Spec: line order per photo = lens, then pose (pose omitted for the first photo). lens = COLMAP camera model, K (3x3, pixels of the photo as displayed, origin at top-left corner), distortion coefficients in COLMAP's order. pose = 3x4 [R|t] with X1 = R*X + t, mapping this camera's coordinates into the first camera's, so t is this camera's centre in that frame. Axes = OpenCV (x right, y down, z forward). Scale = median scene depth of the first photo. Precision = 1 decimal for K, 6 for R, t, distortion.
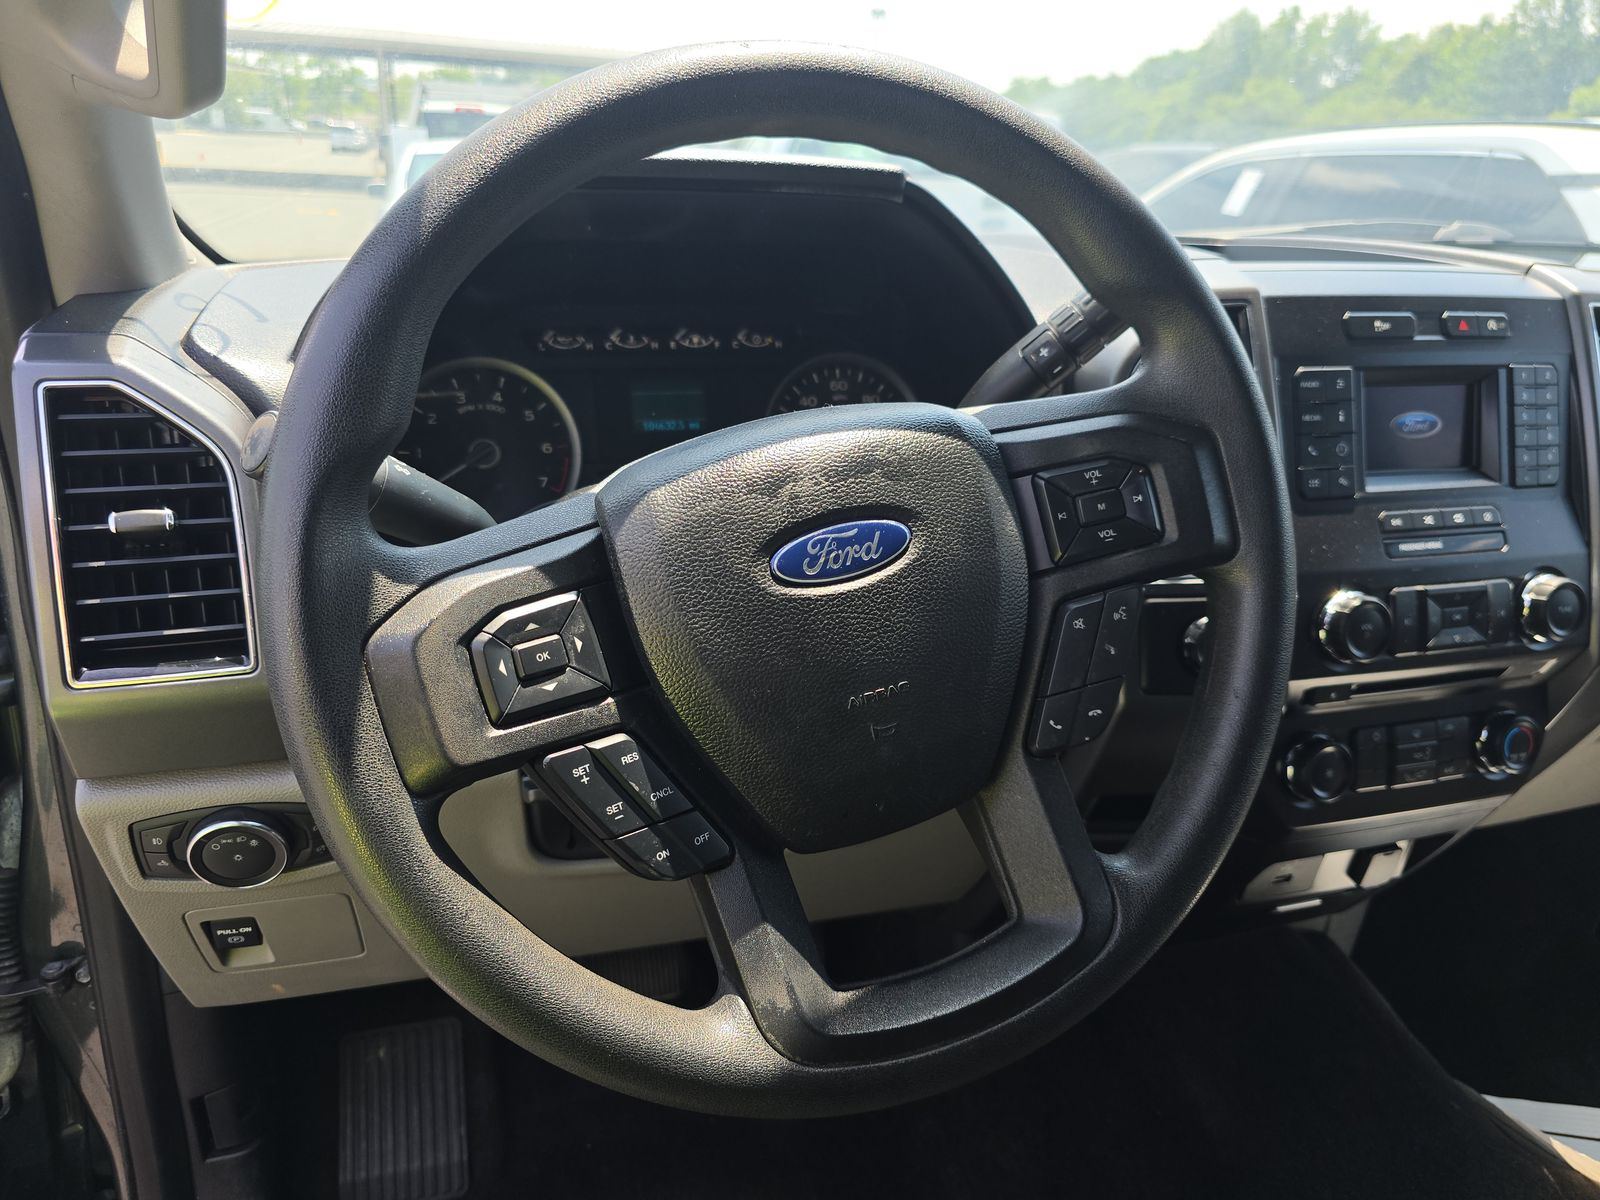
lens RADIAL K [[1089.1, 0, 803.4], [0, 1089.1, 599.1], [0, 0, 1]] dist [0.023584, -0.019677]
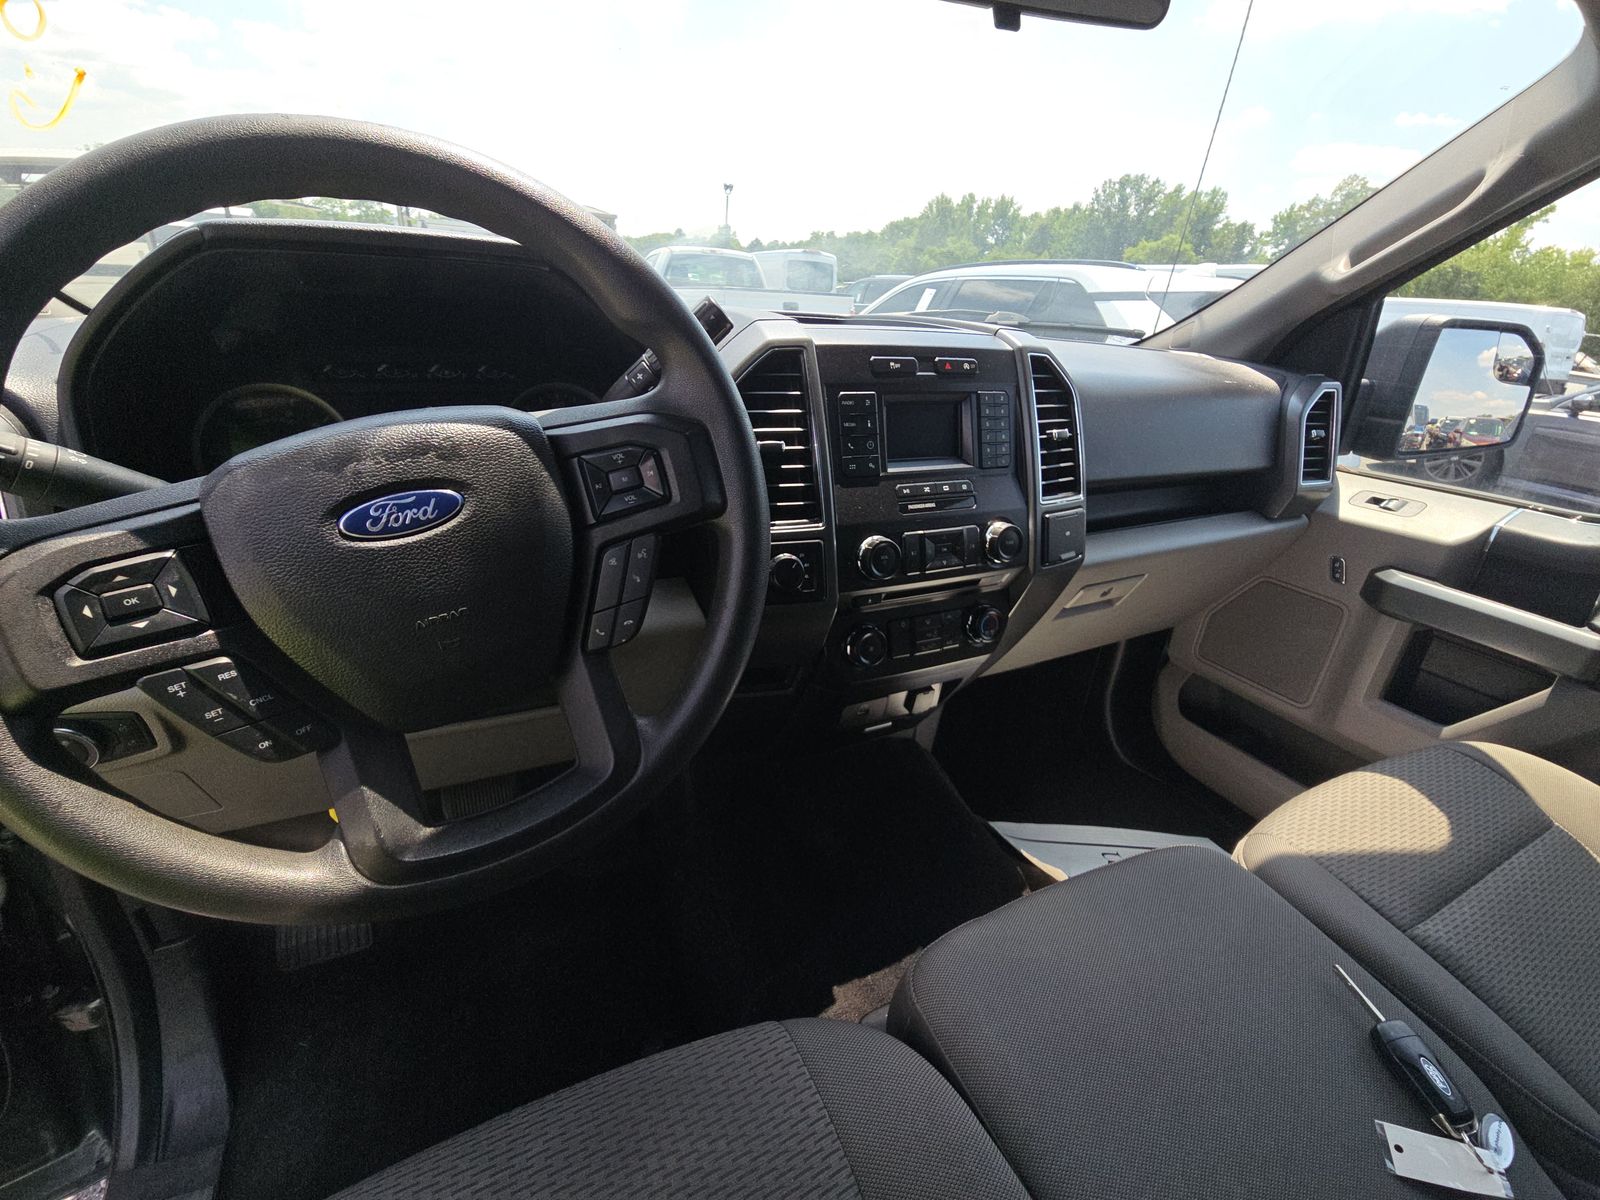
lens RADIAL K [[640.1, 0, 798.0], [0, 640.1, 599.0], [0, 0, 1]] dist [0.007798, -0.000613]
pose [[0.990229, -0.041772, 0.133045, 0.379714], [0.031655, 0.996508, 0.077269, 0.014175], [-0.135808, -0.072303, 0.988093, 0.127191]]
